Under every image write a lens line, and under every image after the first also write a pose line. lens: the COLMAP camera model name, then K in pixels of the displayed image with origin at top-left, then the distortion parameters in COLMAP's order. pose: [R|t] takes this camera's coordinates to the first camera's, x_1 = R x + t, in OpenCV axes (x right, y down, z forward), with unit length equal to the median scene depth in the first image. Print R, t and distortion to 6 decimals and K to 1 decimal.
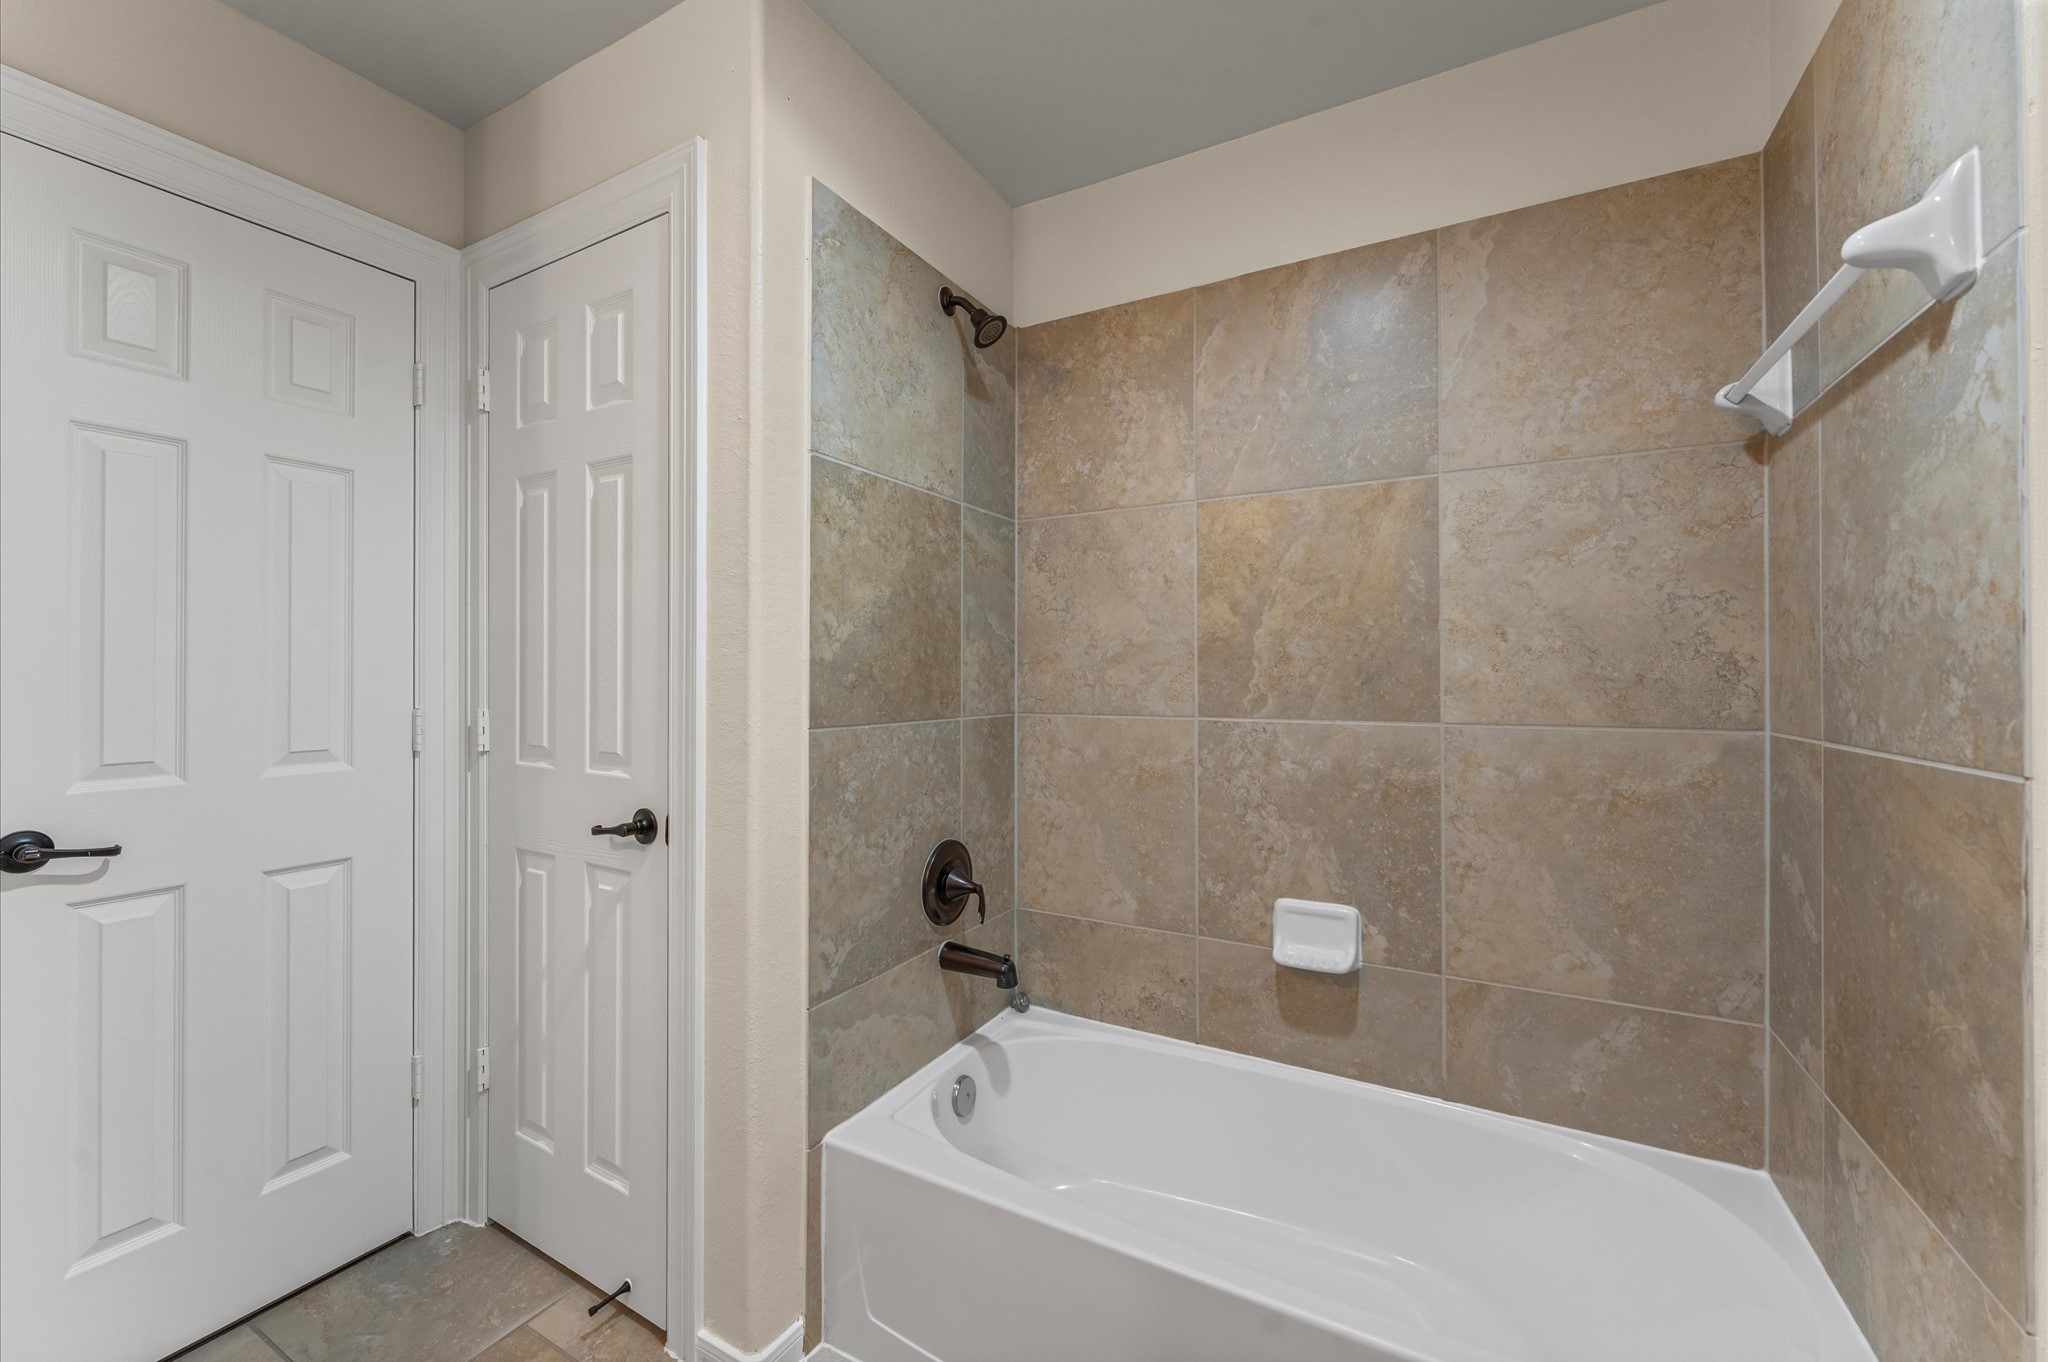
lens RADIAL K [[819.6, 0, 1007.1], [0, 819.6, 667.5], [0, 0, 1]] dist [-0.002259, 0.000119]
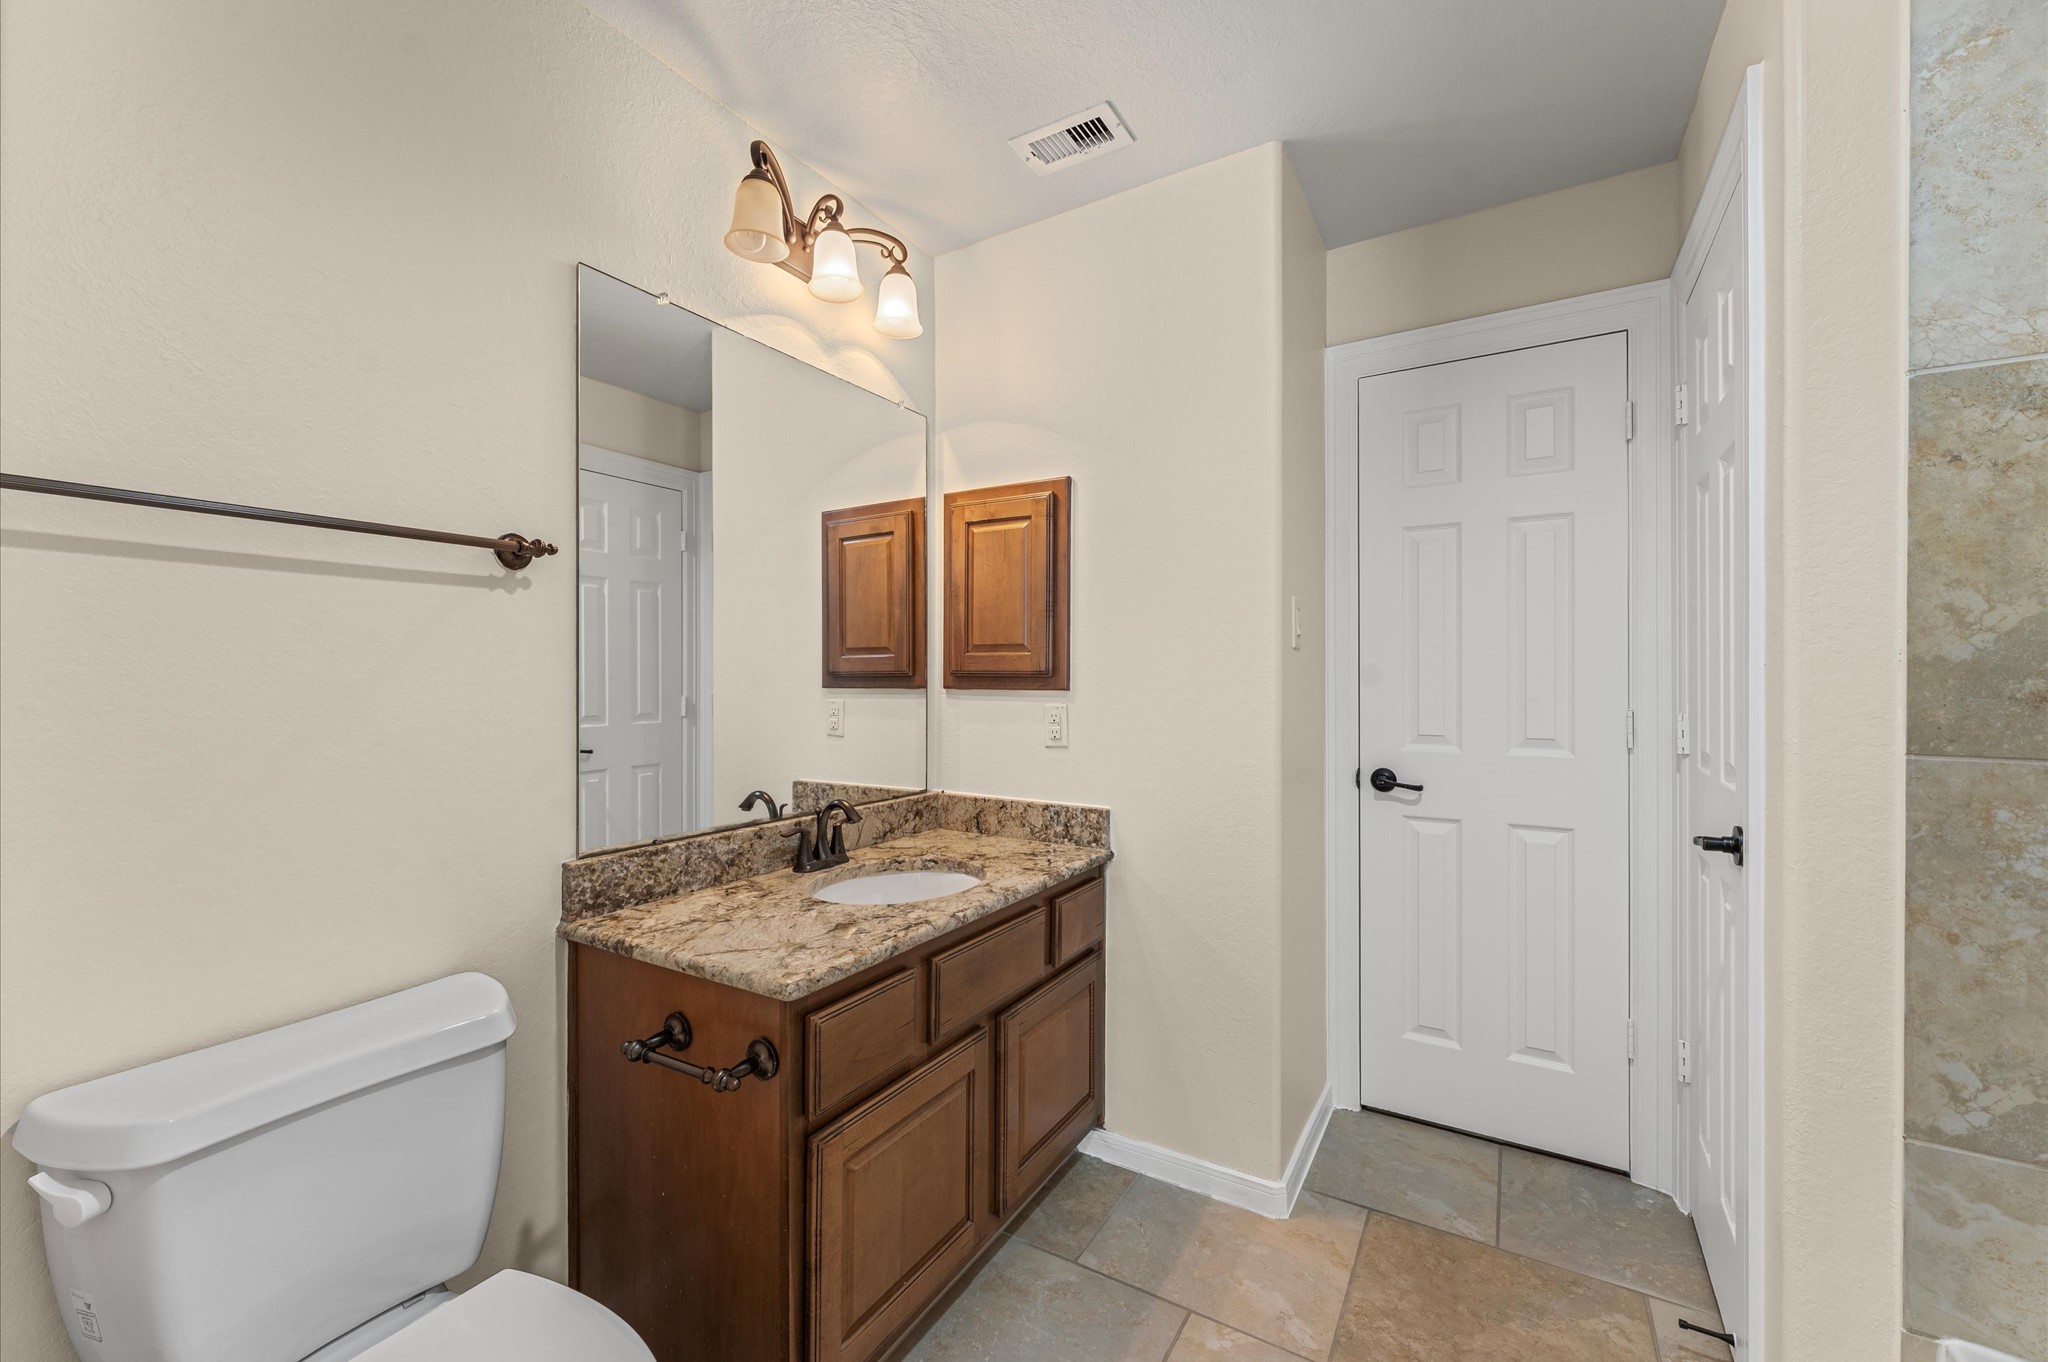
lens RADIAL K [[819.6, 0, 1020.3], [0, 819.6, 672.3], [0, 0, 1]] dist [-0.002259, 0.000119]
pose [[-0.021118, -0.007364, -0.999750, 0.492753], [0.007907, 0.999940, -0.007532, 0.000806], [0.999746, -0.008064, -0.021058, 0.222959]]
